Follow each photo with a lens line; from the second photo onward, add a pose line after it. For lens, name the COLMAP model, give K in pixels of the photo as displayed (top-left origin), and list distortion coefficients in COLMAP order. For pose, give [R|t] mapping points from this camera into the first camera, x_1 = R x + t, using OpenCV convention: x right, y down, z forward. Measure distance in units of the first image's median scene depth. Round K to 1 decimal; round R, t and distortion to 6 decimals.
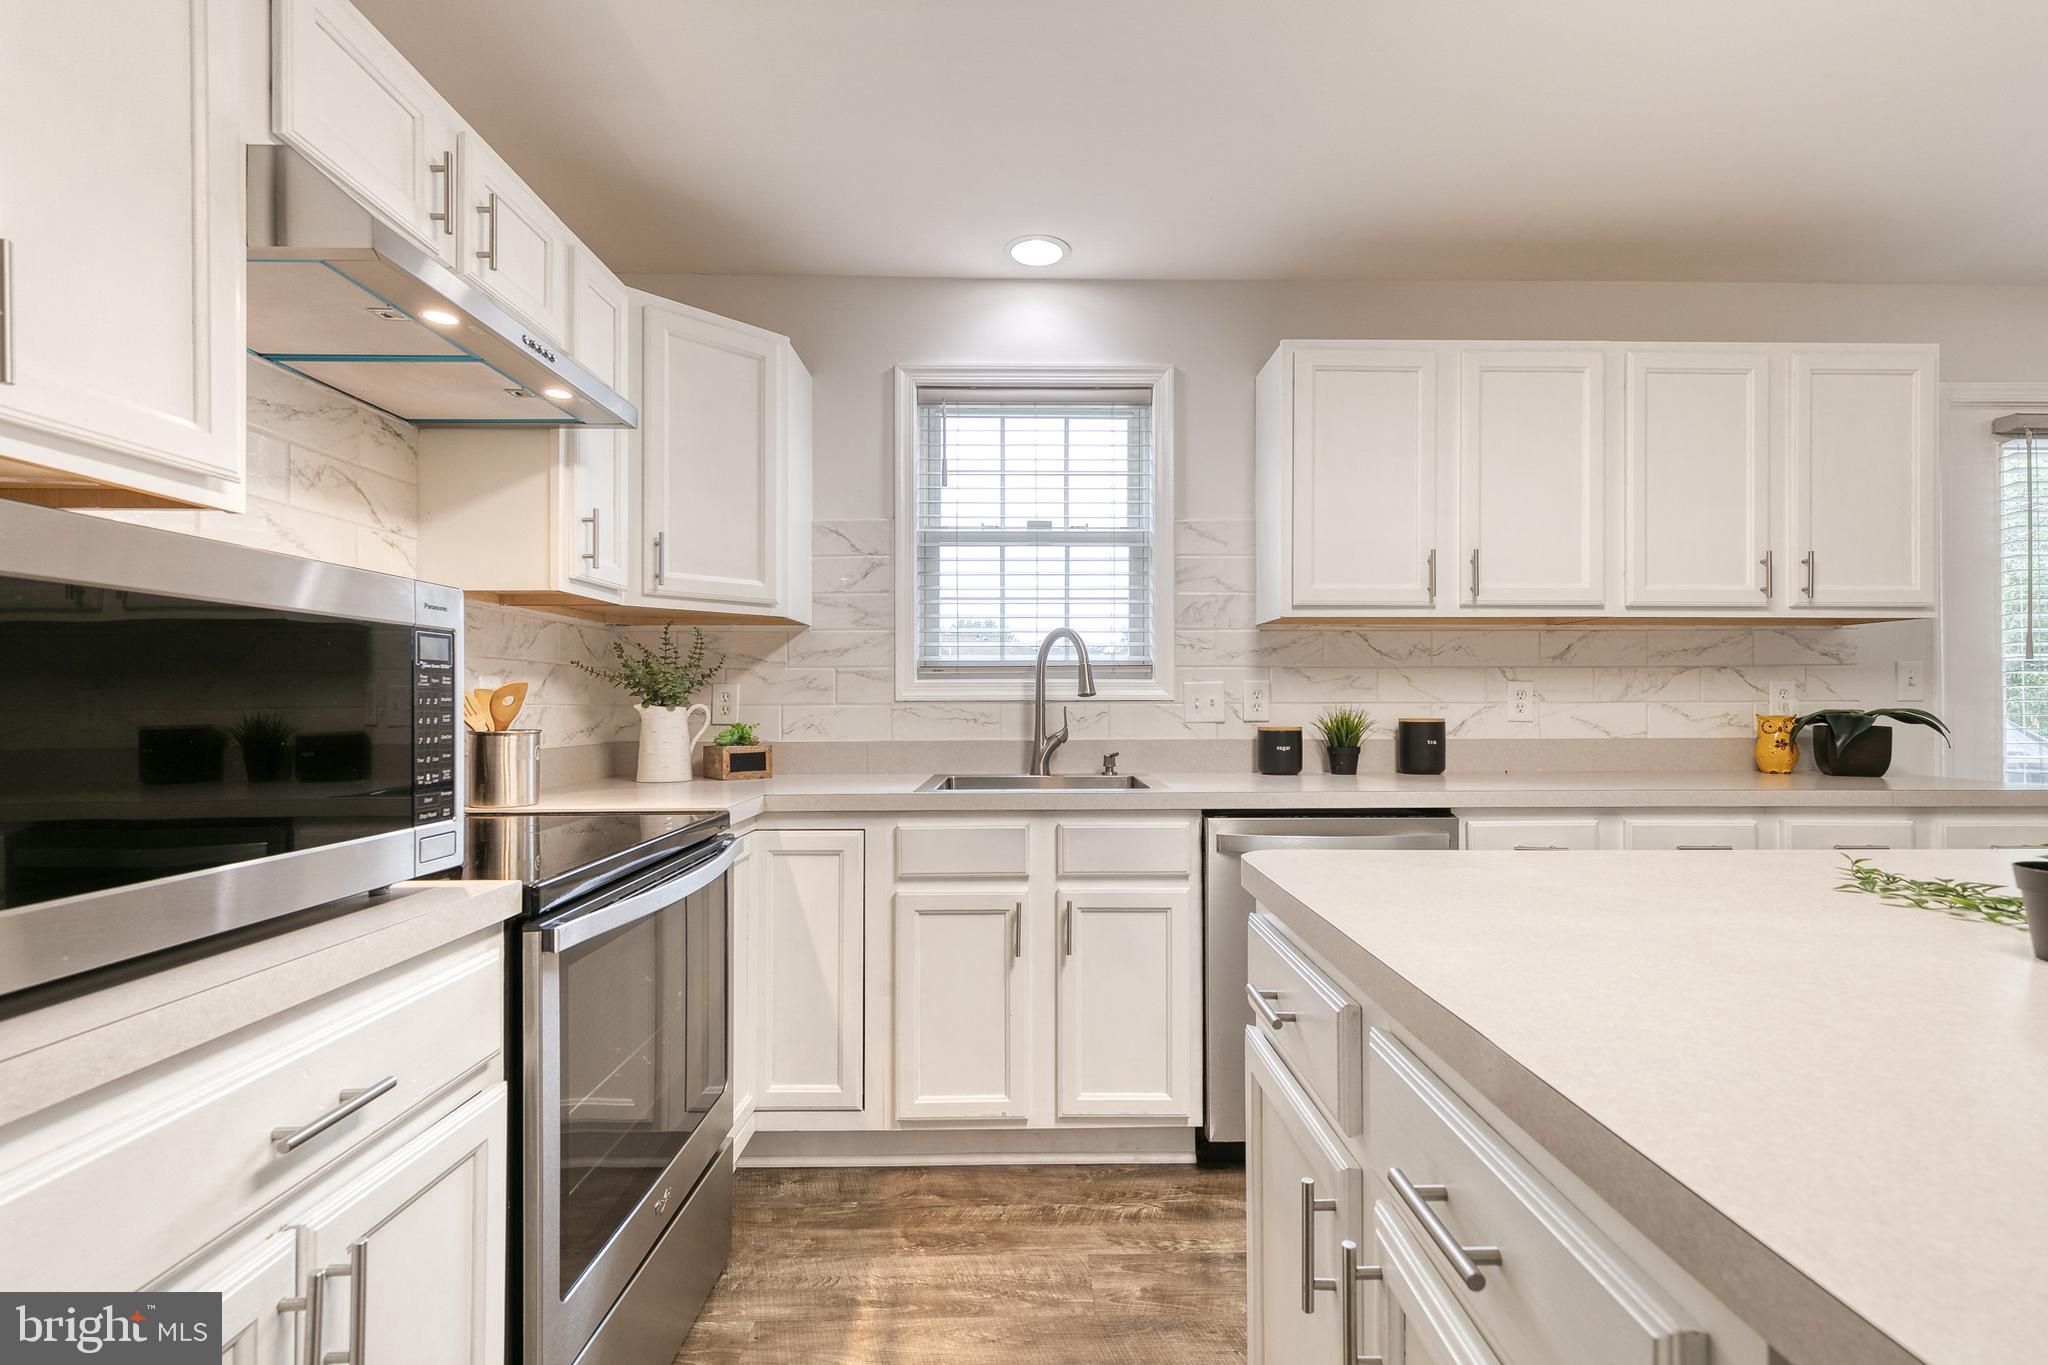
lens RADIAL K [[932.0, 0, 1039.2], [0, 932.0, 697.2], [0, 0, 1]] dist [0.013789, -0.003998]
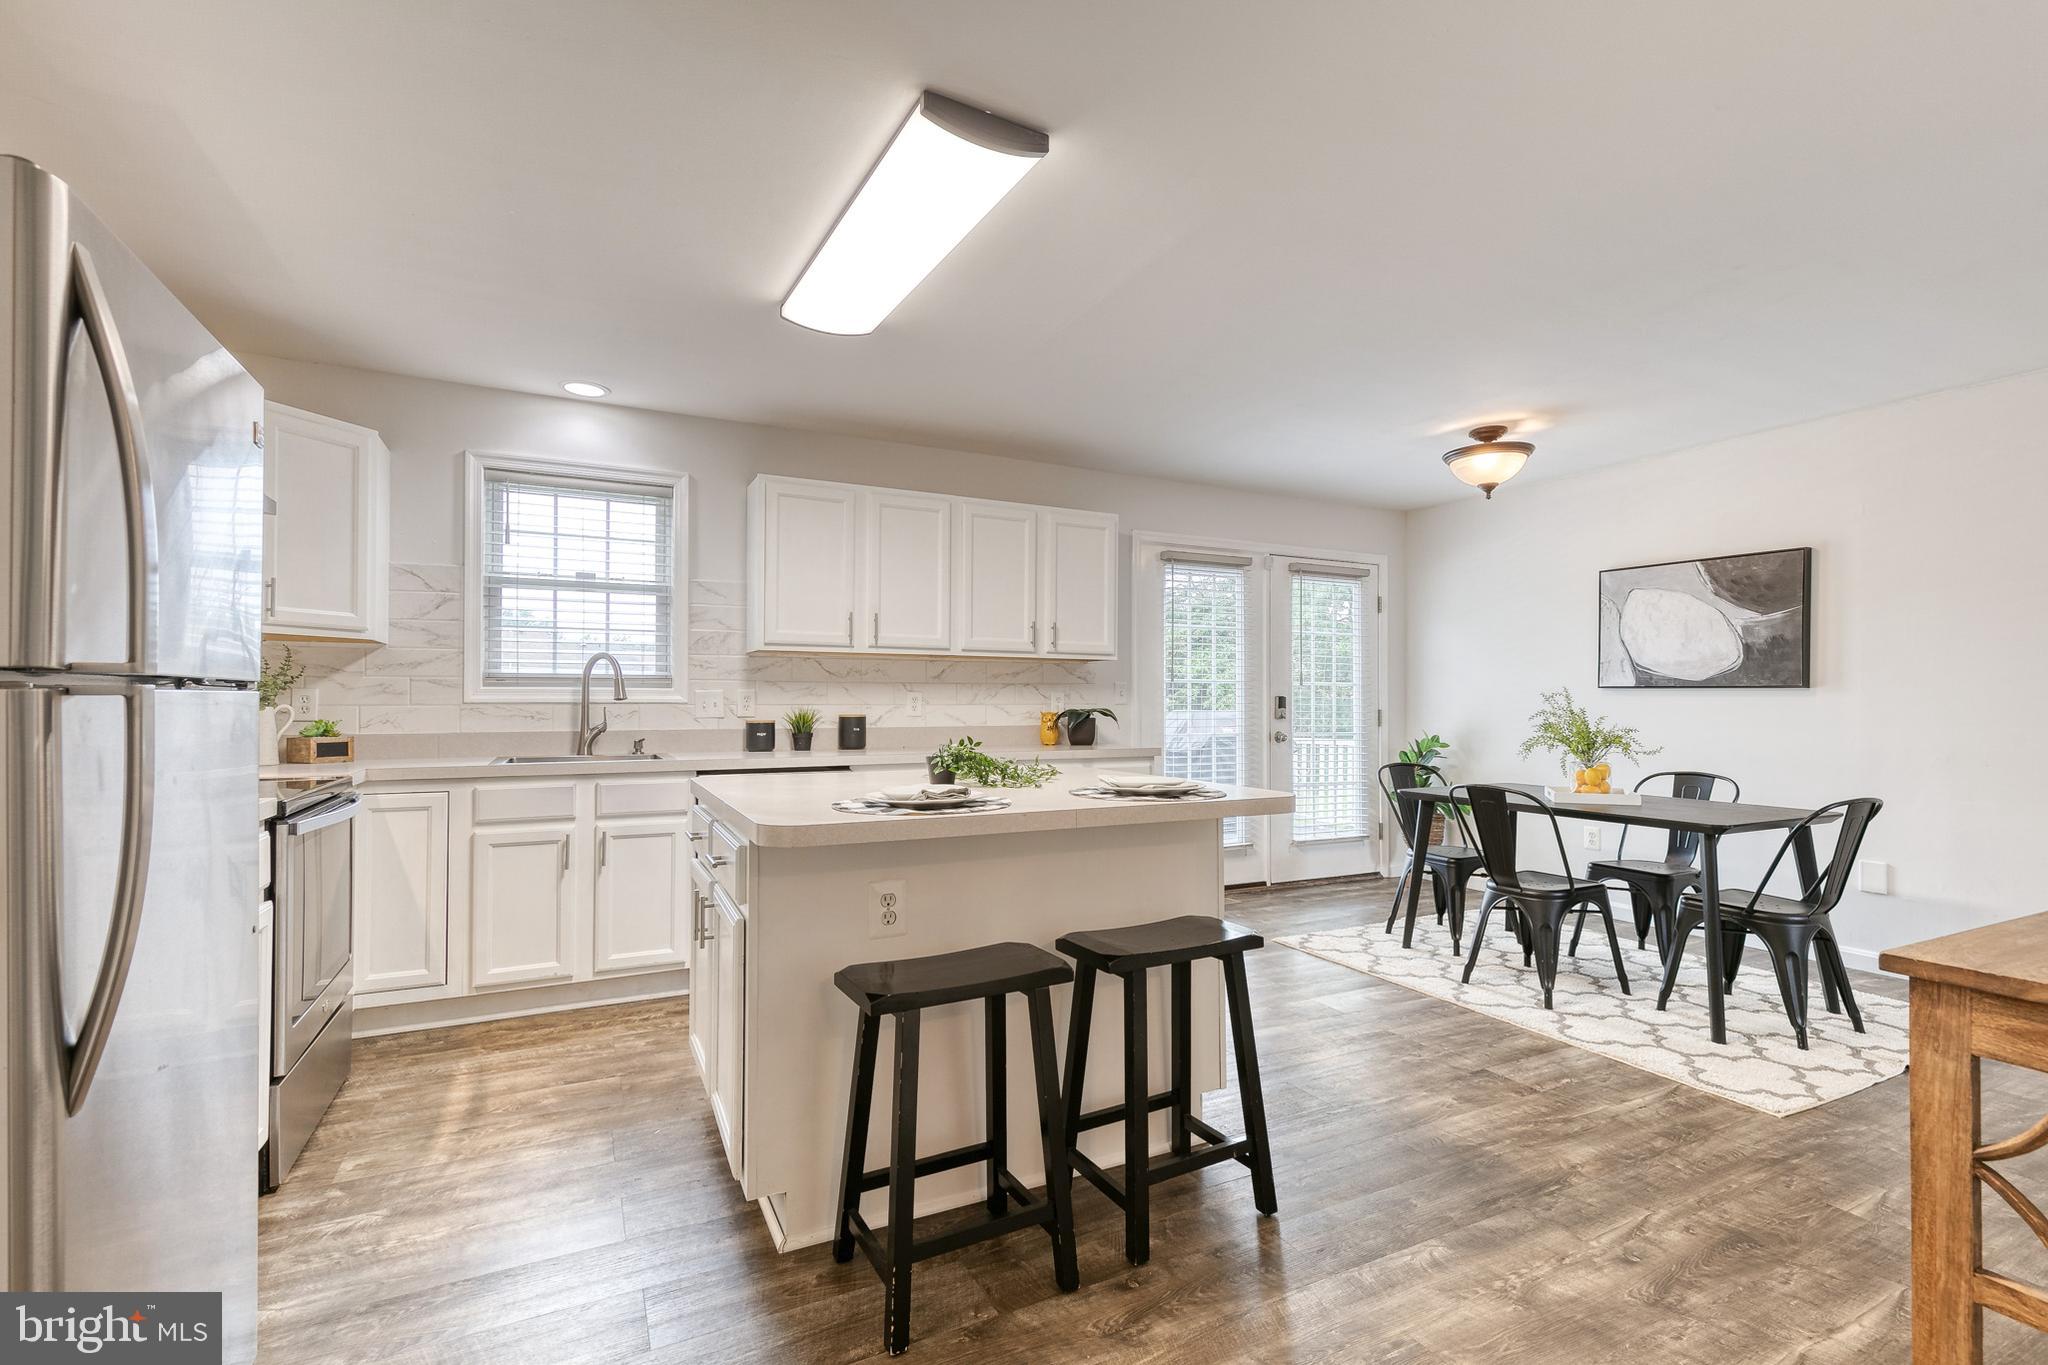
lens RADIAL K [[932.0, 0, 1039.3], [0, 932.0, 693.3], [0, 0, 1]] dist [0.013789, -0.003998]
pose [[0.900275, 0.007188, 0.435262, 0.004150], [-0.004912, 0.999968, -0.006354, -0.005268], [-0.435294, 0.003582, 0.900281, -0.606763]]
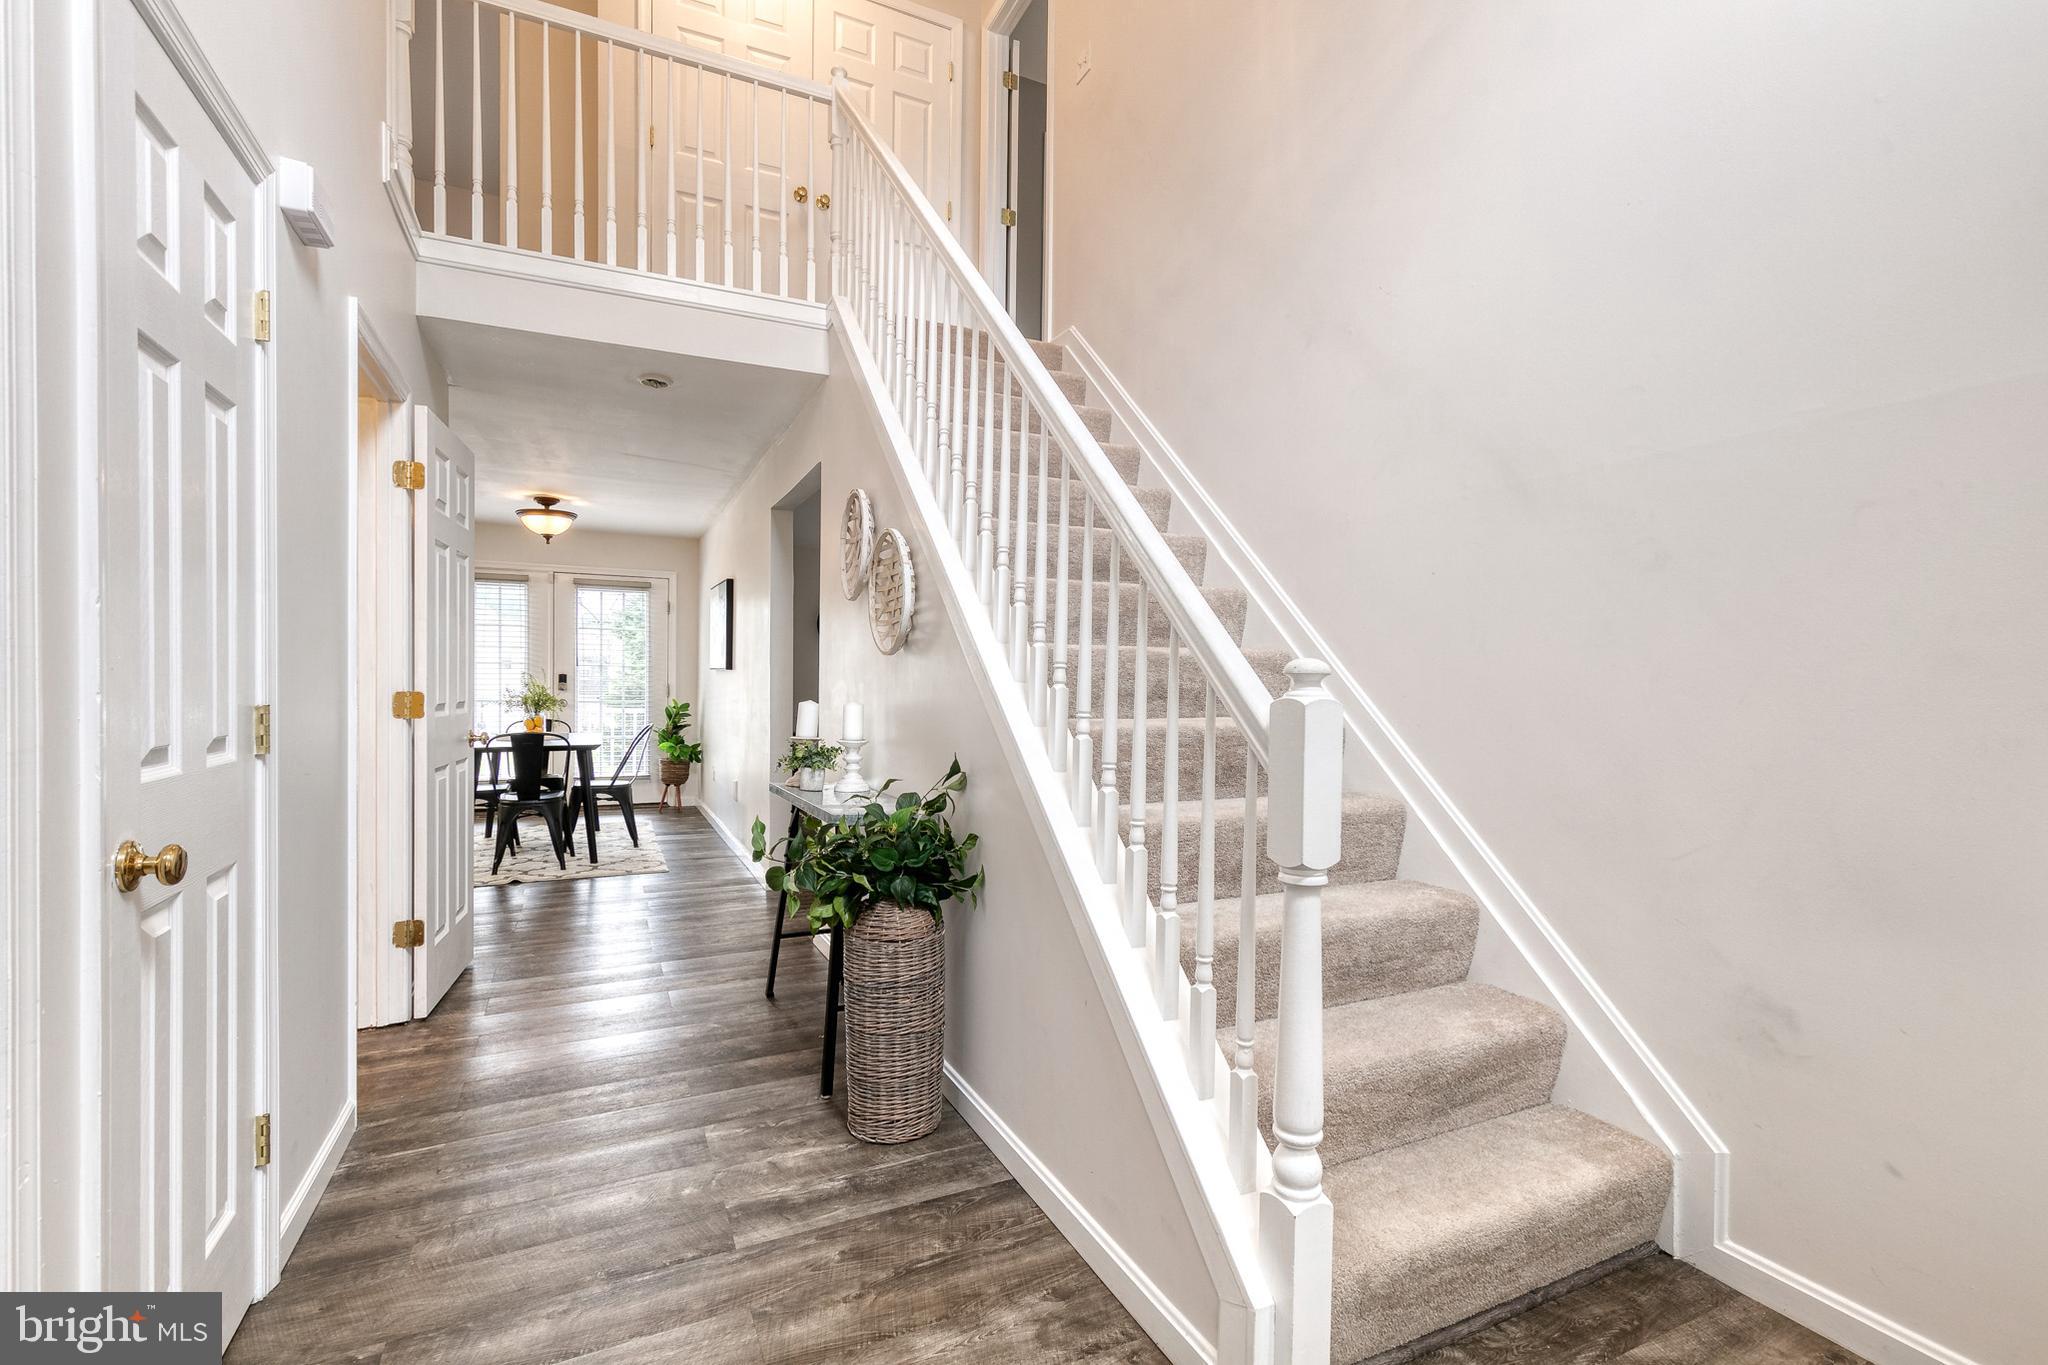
lens RADIAL K [[932.0, 0, 1008.5], [0, 932.0, 699.2], [0, 0, 1]] dist [0.013789, -0.003998]
pose [[0.920231, -0.001052, 0.391375, 1.602299], [-0.011119, 0.999522, 0.028831, -0.037690], [-0.391219, -0.030883, 0.919779, -2.256104]]
